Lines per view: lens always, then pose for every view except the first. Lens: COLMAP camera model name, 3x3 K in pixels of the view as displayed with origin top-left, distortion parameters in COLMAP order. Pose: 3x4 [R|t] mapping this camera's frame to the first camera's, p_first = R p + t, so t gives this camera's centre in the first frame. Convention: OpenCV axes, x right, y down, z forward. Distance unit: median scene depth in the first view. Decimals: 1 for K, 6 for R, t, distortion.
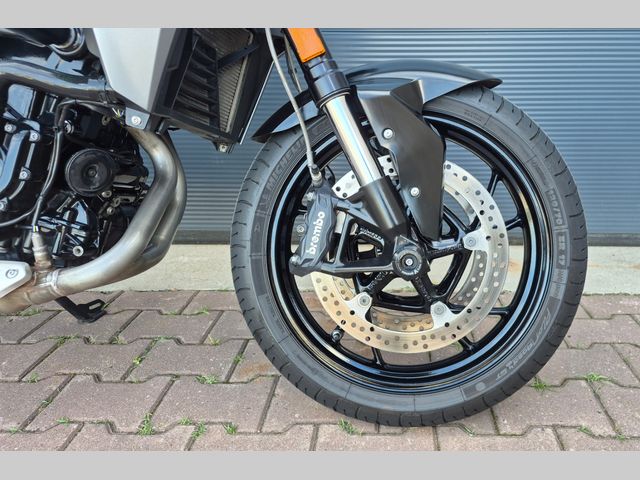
lens RADIAL K [[575.7, 0, 333.5], [0, 575.7, 241.1], [0, 0, 1]] dist [0.057451, -0.028387]
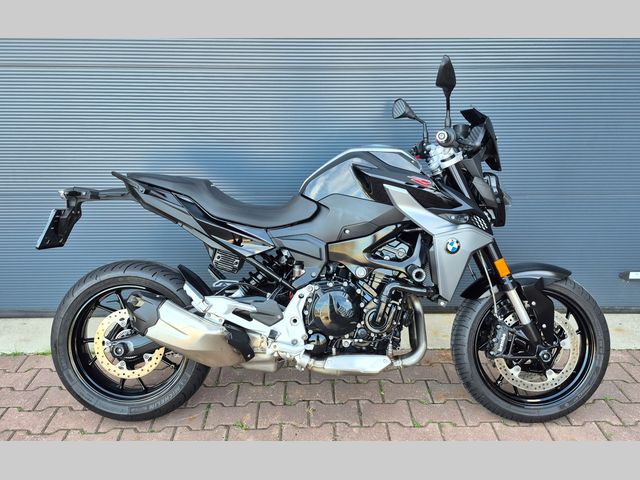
lens RADIAL K [[600.1, 0, 318.0], [0, 600.1, 243.2], [0, 0, 1]] dist [0.048555, 0.000000]
pose [[0.998001, -0.001240, 0.063184, -0.885477], [0.001203, 0.999999, 0.000620, -0.398610], [-0.063185, -0.000543, 0.998002, -1.360074]]
